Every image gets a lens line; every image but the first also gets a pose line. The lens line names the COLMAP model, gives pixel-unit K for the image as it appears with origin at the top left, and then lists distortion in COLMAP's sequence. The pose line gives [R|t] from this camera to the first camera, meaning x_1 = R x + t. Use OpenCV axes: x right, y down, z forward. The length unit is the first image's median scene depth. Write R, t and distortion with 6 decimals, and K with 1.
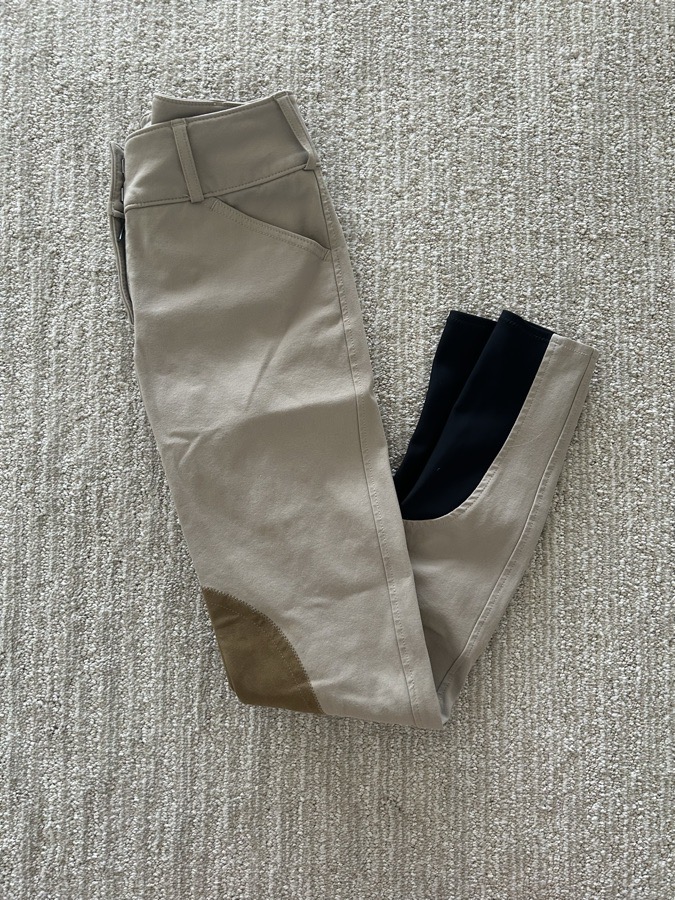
lens RADIAL K [[680.5, 0, 337.1], [0, 680.5, 449.3], [0, 0, 1]] dist [0.010016, -0.012547]
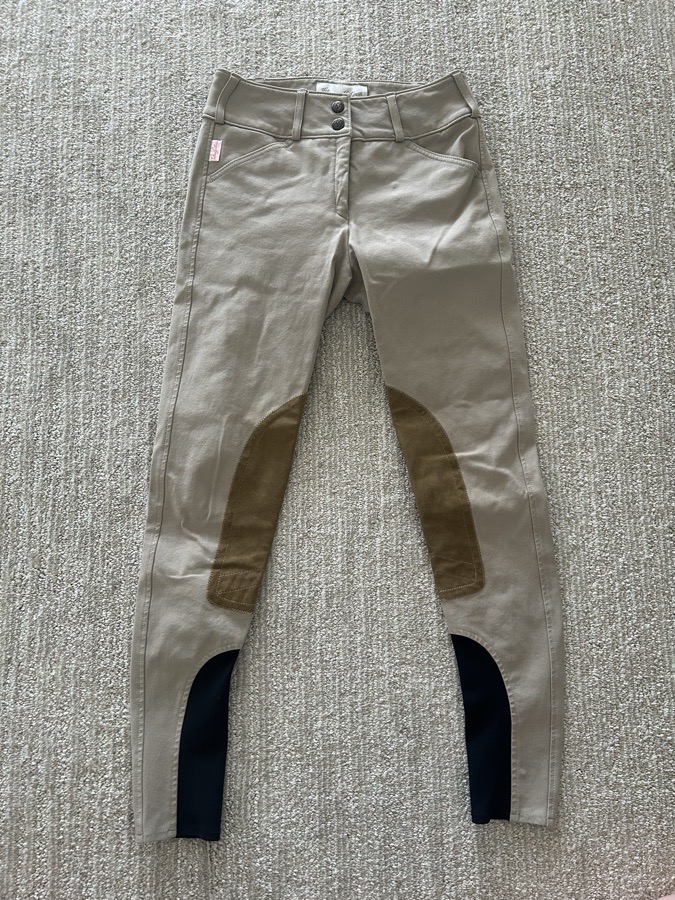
lens RADIAL K [[680.5, 0, 336.9], [0, 680.5, 449.7], [0, 0, 1]] dist [0.010016, -0.012547]
pose [[0.993848, -0.024432, -0.108027, 0.033574], [0.048073, 0.973855, 0.222027, -0.103154], [0.099778, -0.225854, 0.969038, -0.492313]]
